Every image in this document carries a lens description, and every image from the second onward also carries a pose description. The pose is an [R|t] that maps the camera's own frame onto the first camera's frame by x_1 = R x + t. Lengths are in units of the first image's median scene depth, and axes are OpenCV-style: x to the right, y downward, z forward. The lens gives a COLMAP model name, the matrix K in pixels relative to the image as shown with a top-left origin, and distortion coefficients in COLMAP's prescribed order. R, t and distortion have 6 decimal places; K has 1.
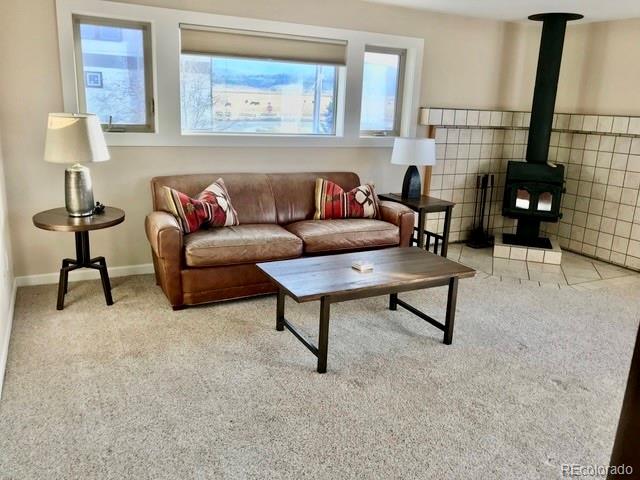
lens RADIAL K [[523.8, 0, 322.0], [0, 523.8, 242.8], [0, 0, 1]] dist [0.082772, -0.117312]
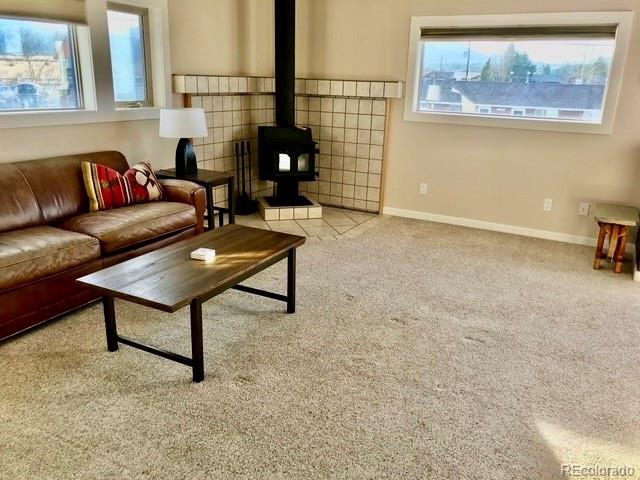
lens RADIAL K [[523.8, 0, 322.0], [0, 523.8, 242.8], [0, 0, 1]] dist [0.082772, -0.117312]
pose [[0.824853, -0.187159, 0.533470, -0.164866], [0.151034, 0.982267, 0.111083, -0.032768], [-0.544800, -0.011055, 0.838493, 0.083728]]
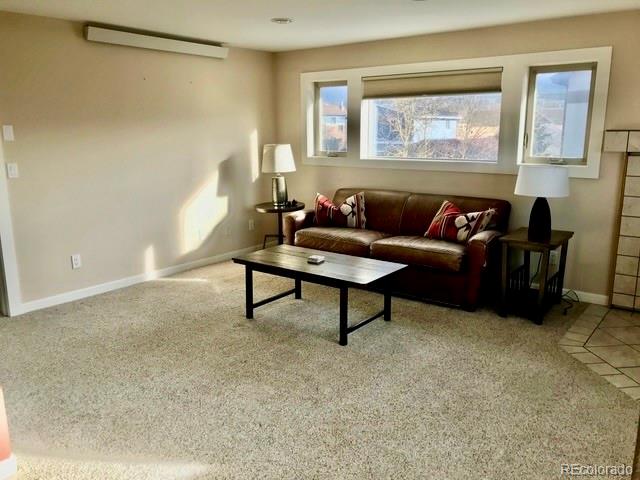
lens RADIAL K [[523.8, 0, 322.0], [0, 523.8, 242.8], [0, 0, 1]] dist [0.082772, -0.117312]
pose [[0.423276, 0.148687, -0.893717, 0.832317], [-0.214245, 0.974891, 0.060723, -0.050922], [0.880305, 0.165772, 0.444503, 0.320589]]
